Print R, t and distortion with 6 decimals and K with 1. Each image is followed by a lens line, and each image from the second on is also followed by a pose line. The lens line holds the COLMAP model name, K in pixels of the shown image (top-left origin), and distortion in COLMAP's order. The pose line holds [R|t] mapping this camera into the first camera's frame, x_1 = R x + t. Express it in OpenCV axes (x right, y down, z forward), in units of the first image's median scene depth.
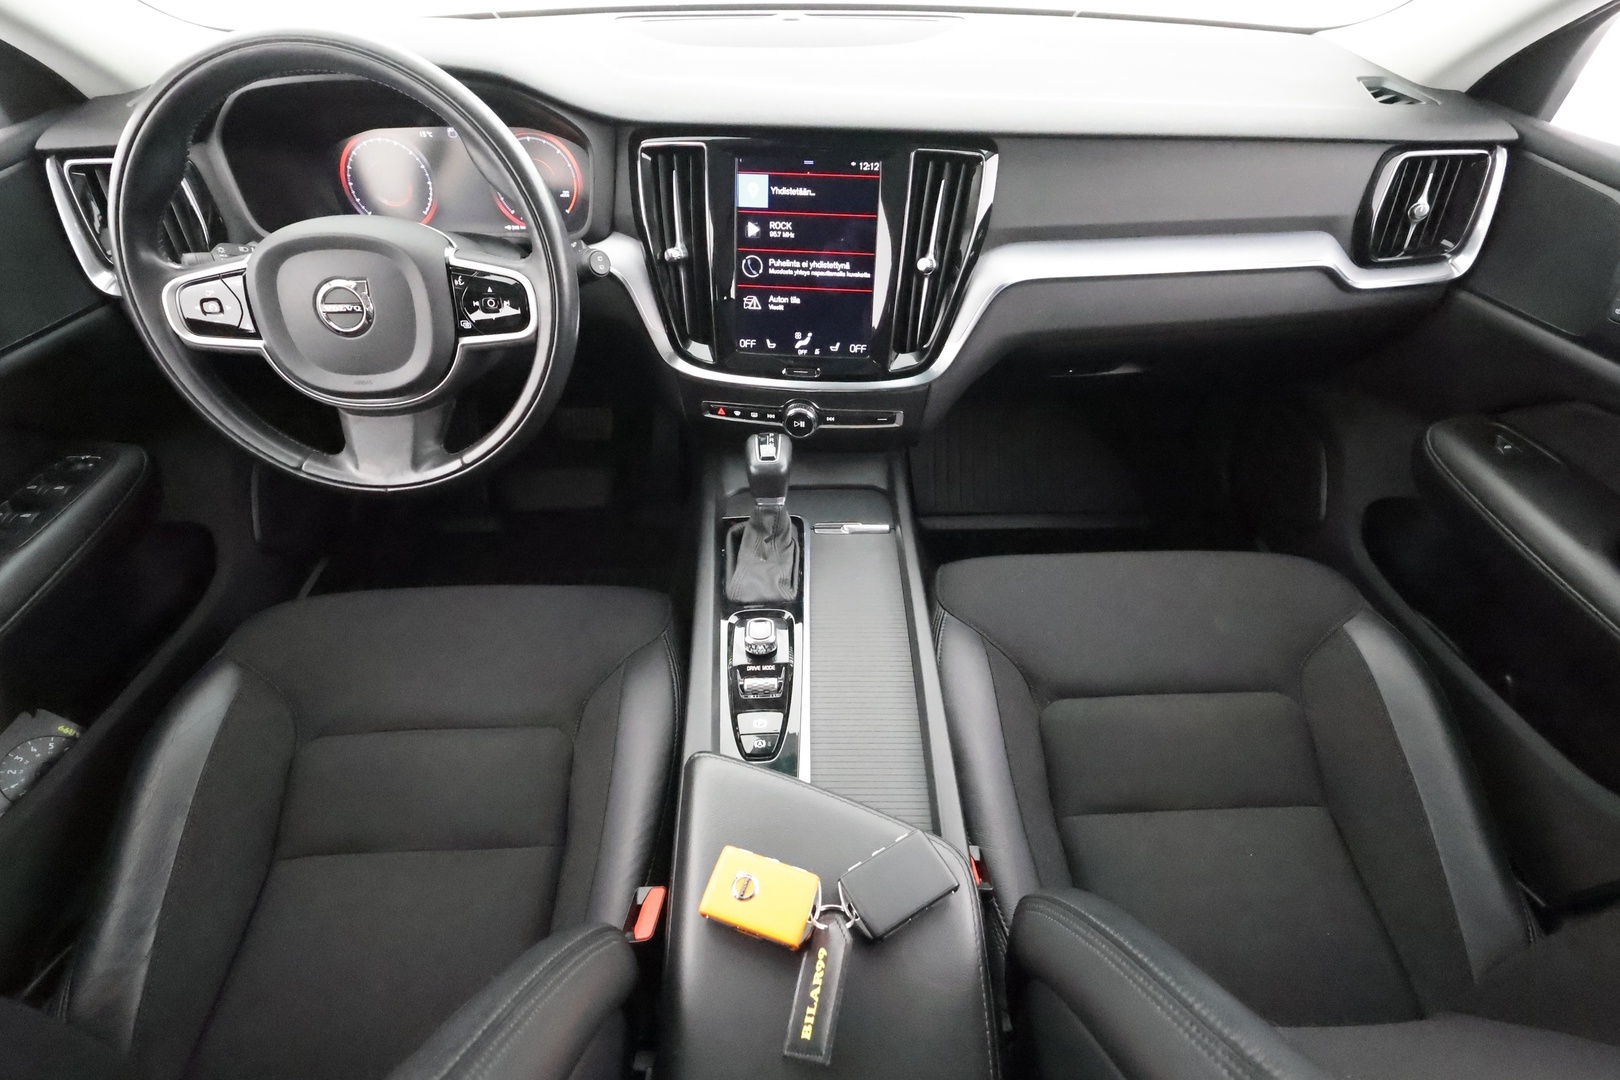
lens RADIAL K [[758.7, 0, 810.0], [0, 758.7, 540.0], [0, 0, 1]] dist [0.003462, -0.000131]
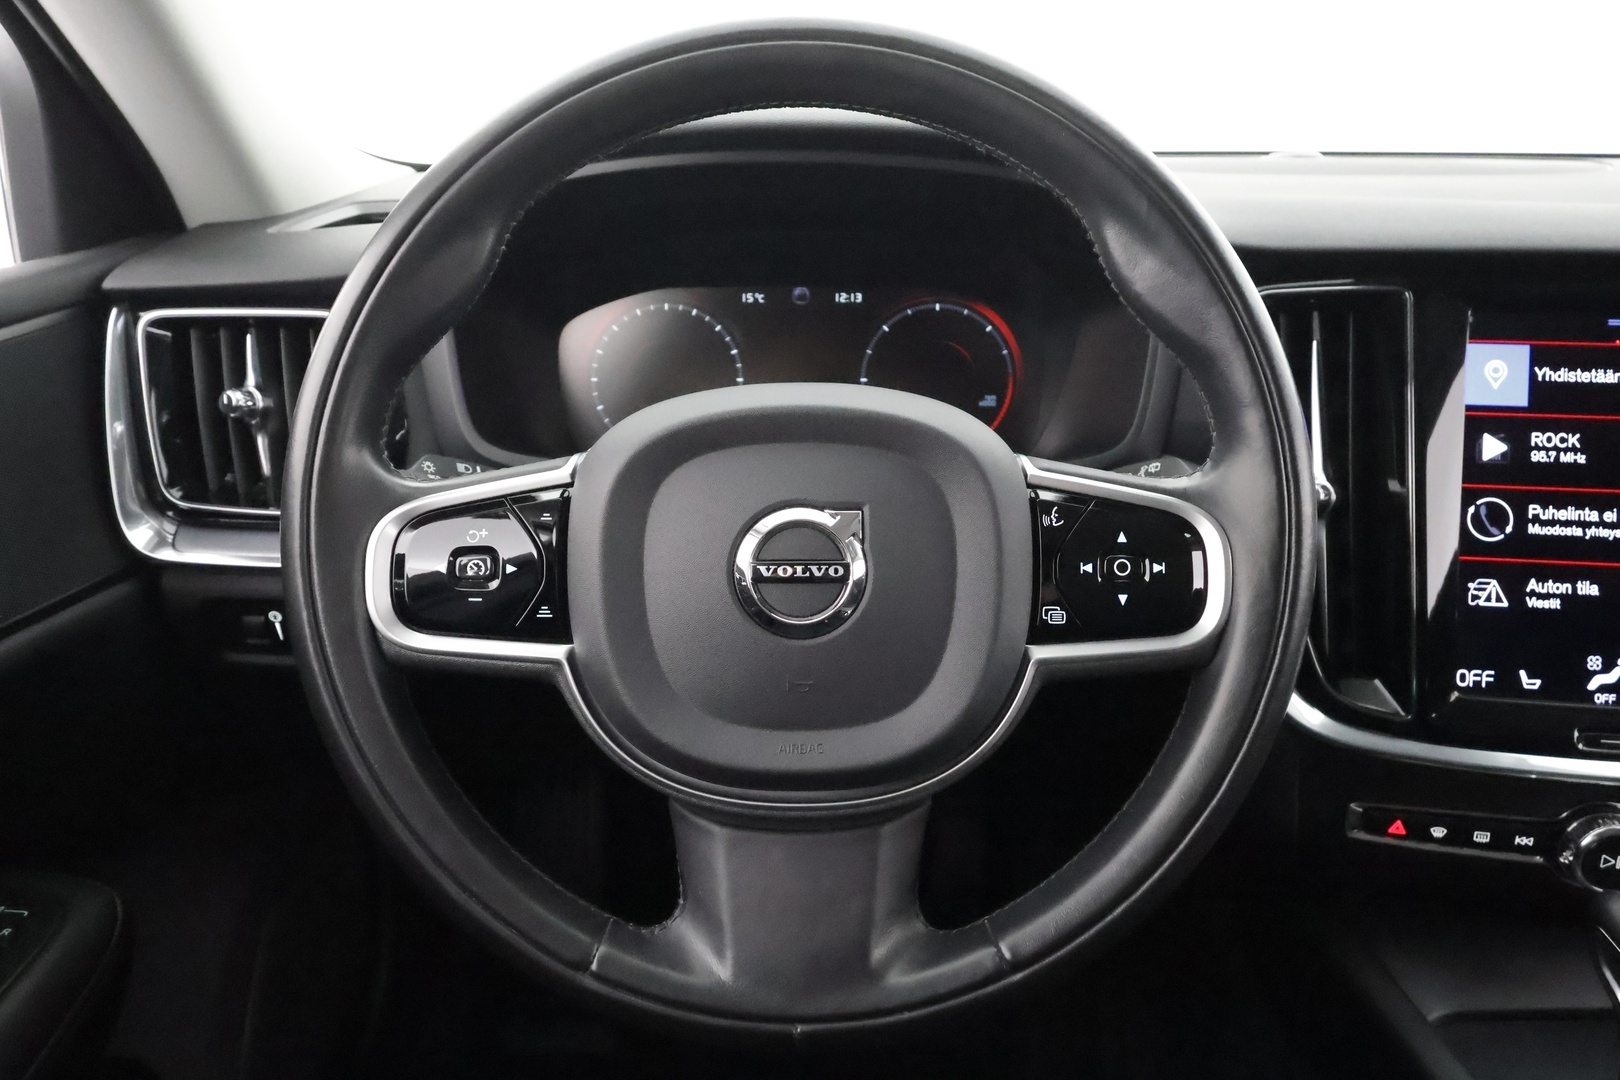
lens RADIAL K [[1167.8, 0, 806.1], [0, 1167.8, 539.8], [0, 0, 1]] dist [0.005674, 0.002128]
pose [[0.999476, 0.012365, -0.029903, -0.481948], [-0.022855, 0.923941, -0.381851, -0.060900], [0.022906, 0.382335, 0.923740, 0.322987]]
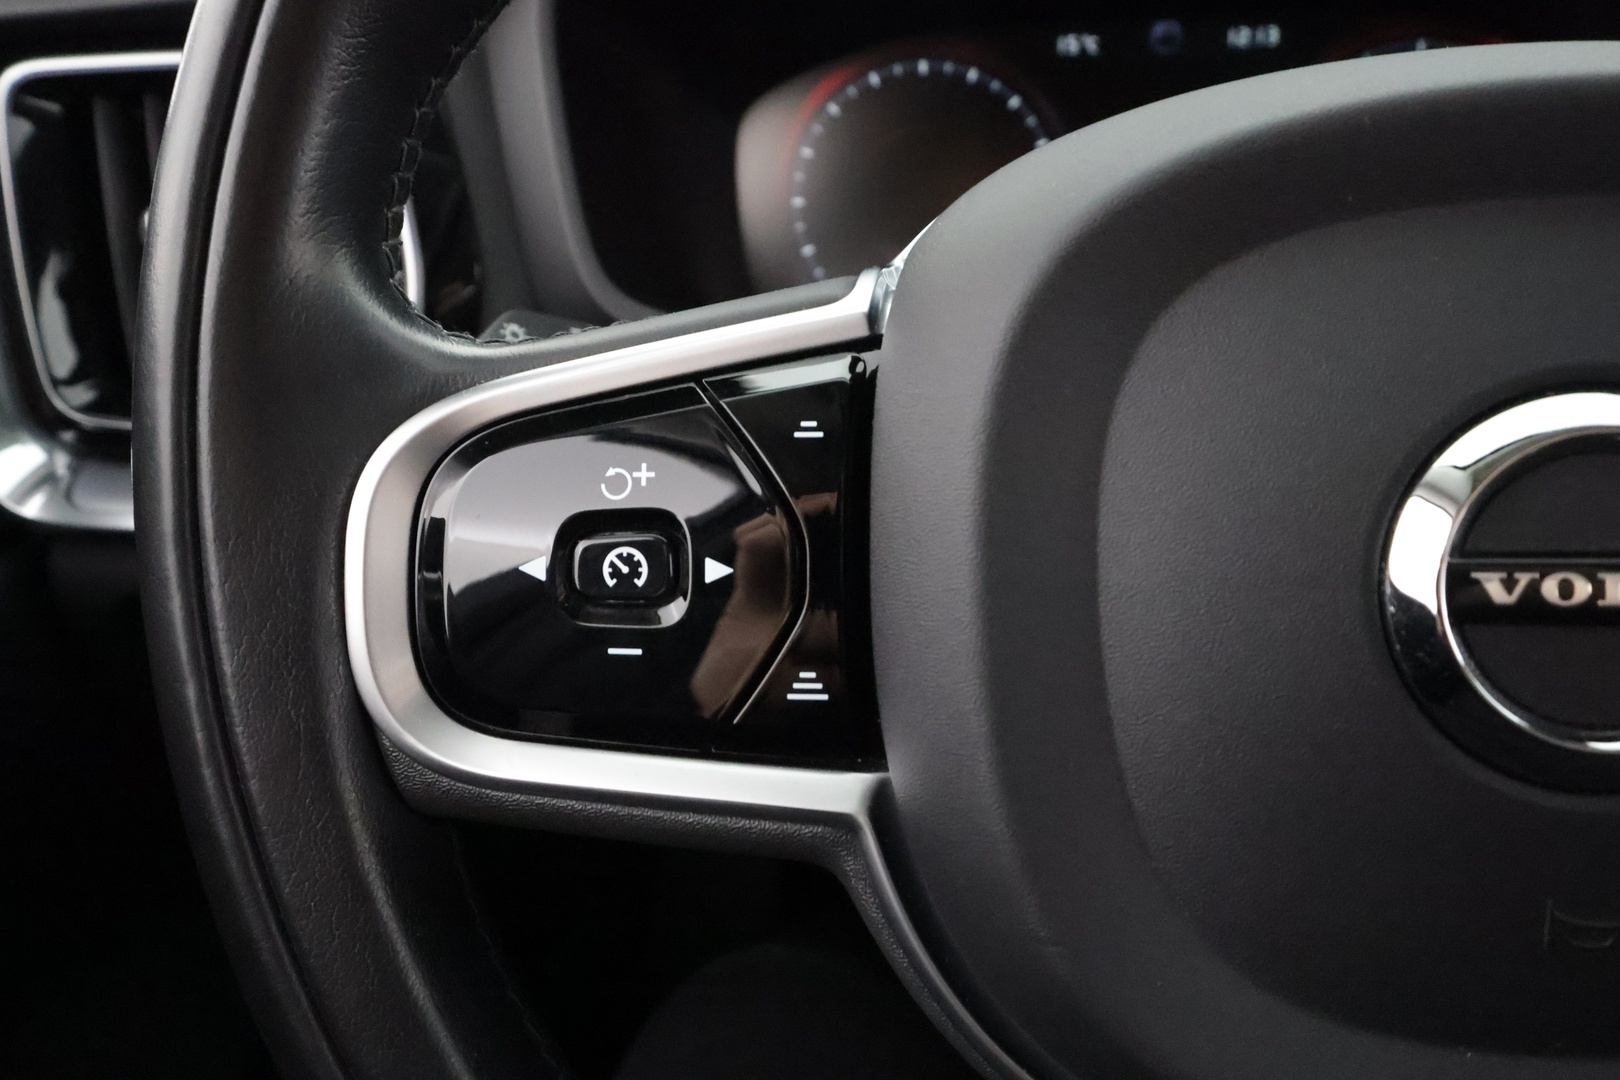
lens RADIAL K [[1293.0, 0, 818.9], [0, 1293.0, 544.1], [0, 0, 1]] dist [0.009337, 0.002017]
pose [[0.991150, 0.013139, -0.132092, -0.587368], [-0.055406, 0.945214, -0.321716, -0.184820], [0.120628, 0.326188, 0.937577, 0.614771]]
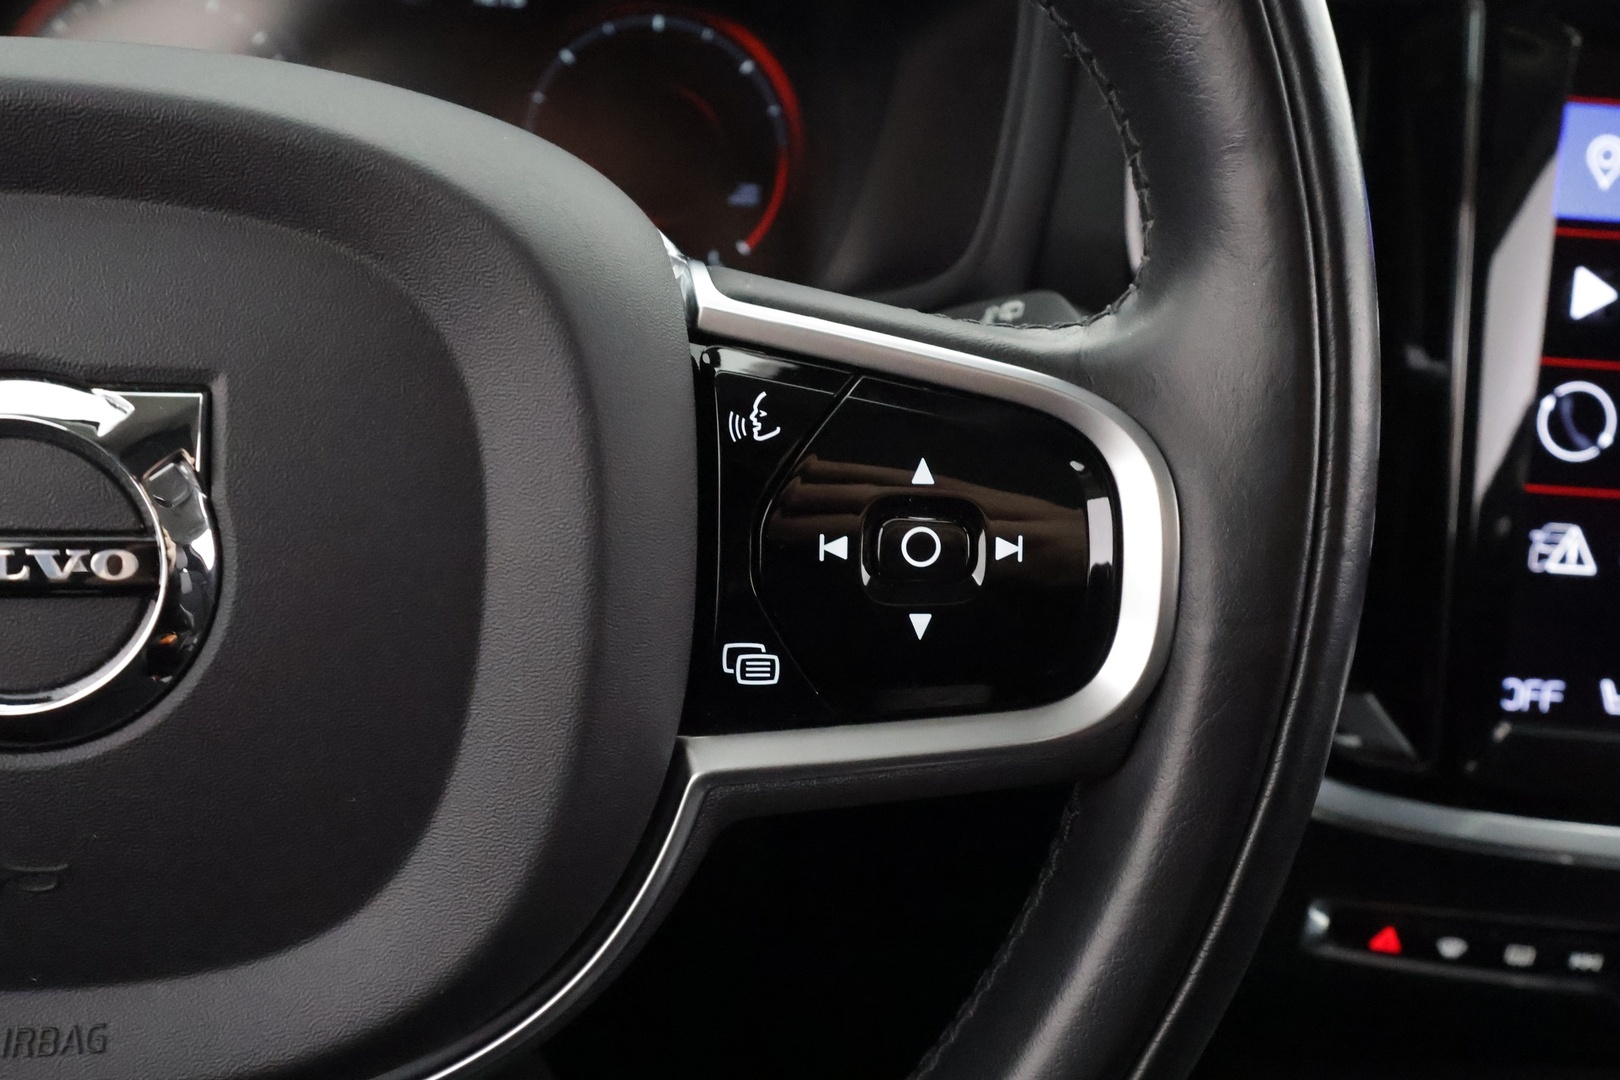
lens RADIAL K [[1293.0, 0, 818.9], [0, 1293.0, 544.1], [0, 0, 1]] dist [0.009337, 0.002017]
pose [[0.993430, 0.020610, 0.112573, -0.397157], [0.011838, 0.959868, -0.280201, -0.192978], [-0.113830, 0.279693, 0.953318, 0.604705]]
